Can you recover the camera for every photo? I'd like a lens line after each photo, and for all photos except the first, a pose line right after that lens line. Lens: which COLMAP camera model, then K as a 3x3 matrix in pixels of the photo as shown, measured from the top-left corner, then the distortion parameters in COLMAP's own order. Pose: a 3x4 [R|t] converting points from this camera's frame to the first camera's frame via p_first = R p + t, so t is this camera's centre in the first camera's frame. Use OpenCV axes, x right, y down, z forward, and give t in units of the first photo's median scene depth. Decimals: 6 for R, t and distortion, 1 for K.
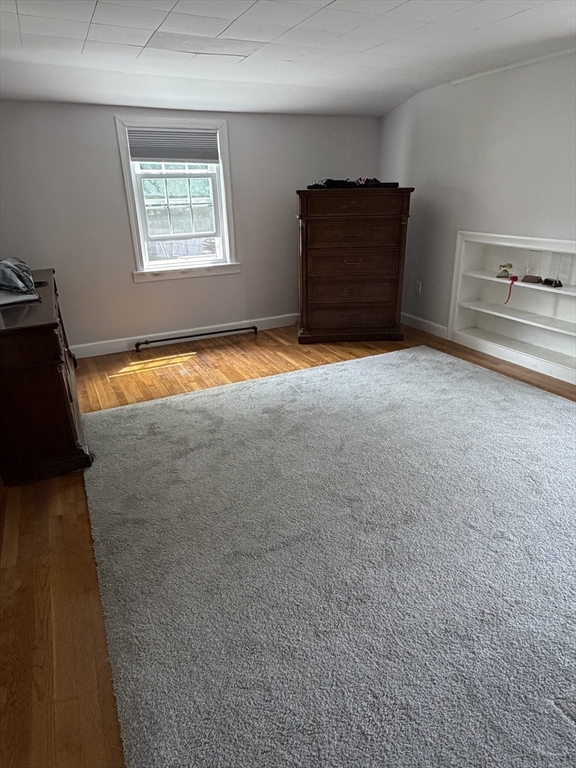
lens RADIAL K [[473.9, 0, 292.9], [0, 473.9, 383.6], [0, 0, 1]] dist [0.002970, 0.003436]
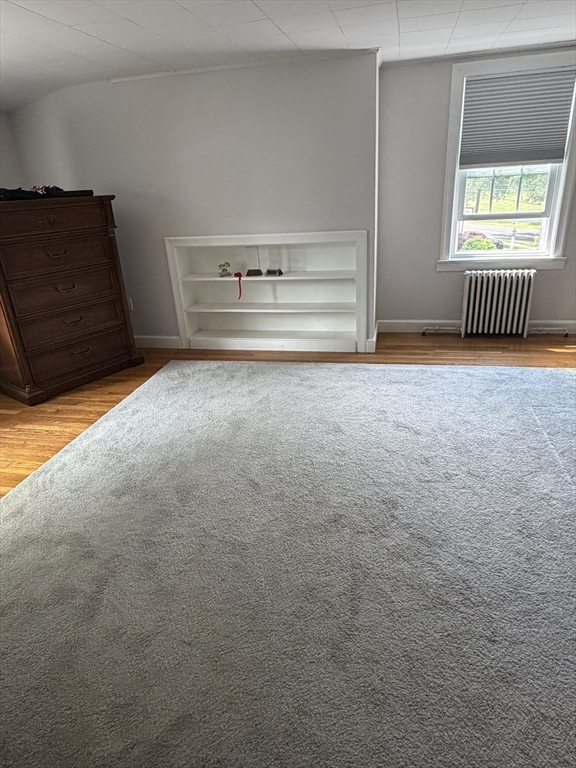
lens RADIAL K [[473.9, 0, 289.7], [0, 473.9, 384.1], [0, 0, 1]] dist [0.002970, 0.003436]
pose [[0.633557, -0.321316, 0.703820, -0.282592], [0.334810, 0.933958, 0.124995, -0.084715], [-0.697501, 0.156455, 0.699295, 0.208684]]
